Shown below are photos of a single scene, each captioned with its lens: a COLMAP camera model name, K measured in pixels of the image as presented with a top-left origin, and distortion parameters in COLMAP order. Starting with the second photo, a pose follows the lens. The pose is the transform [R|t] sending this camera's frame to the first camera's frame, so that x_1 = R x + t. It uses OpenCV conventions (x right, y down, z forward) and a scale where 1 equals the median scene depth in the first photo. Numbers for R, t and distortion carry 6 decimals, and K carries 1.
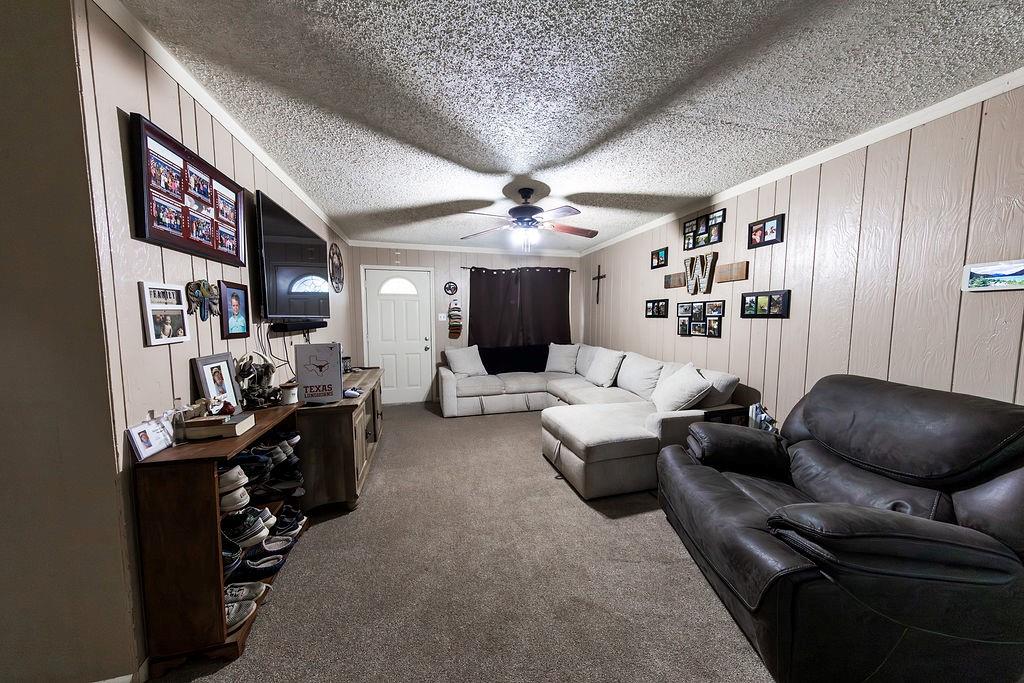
lens RADIAL K [[324.9, 0, 506.8], [0, 324.9, 347.7], [0, 0, 1]] dist [0.000276, -0.000014]
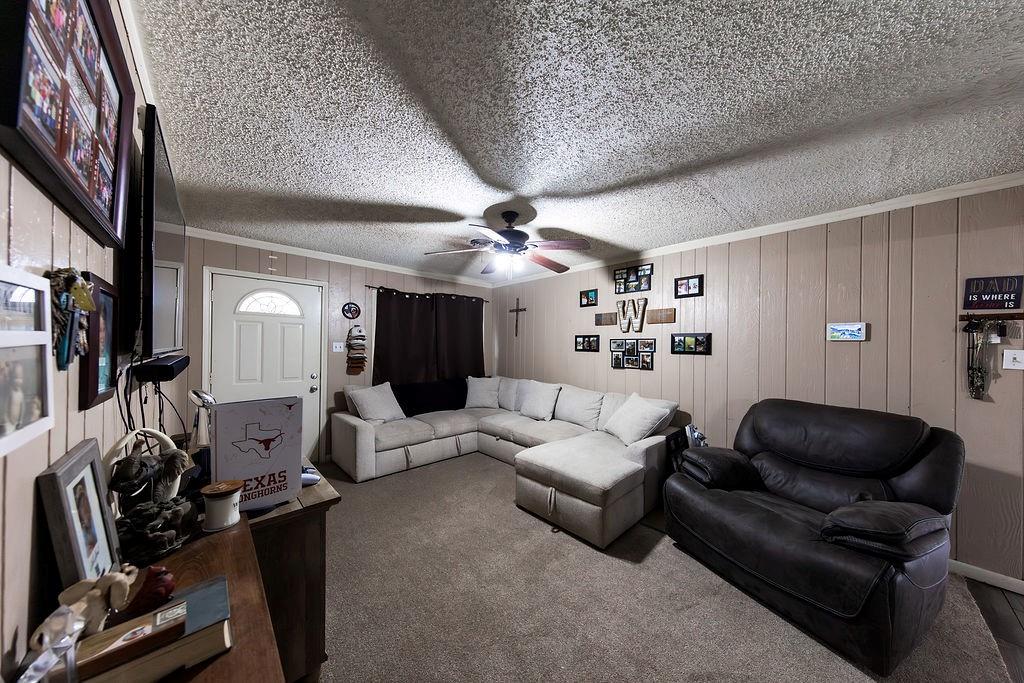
lens RADIAL K [[324.9, 0, 506.8], [0, 324.9, 347.7], [0, 0, 1]] dist [0.000276, -0.000014]
pose [[0.871062, 0.012019, 0.491027, -0.365540], [0.029126, 0.996678, -0.076063, -0.035914], [-0.490309, 0.080557, 0.867818, 0.222154]]
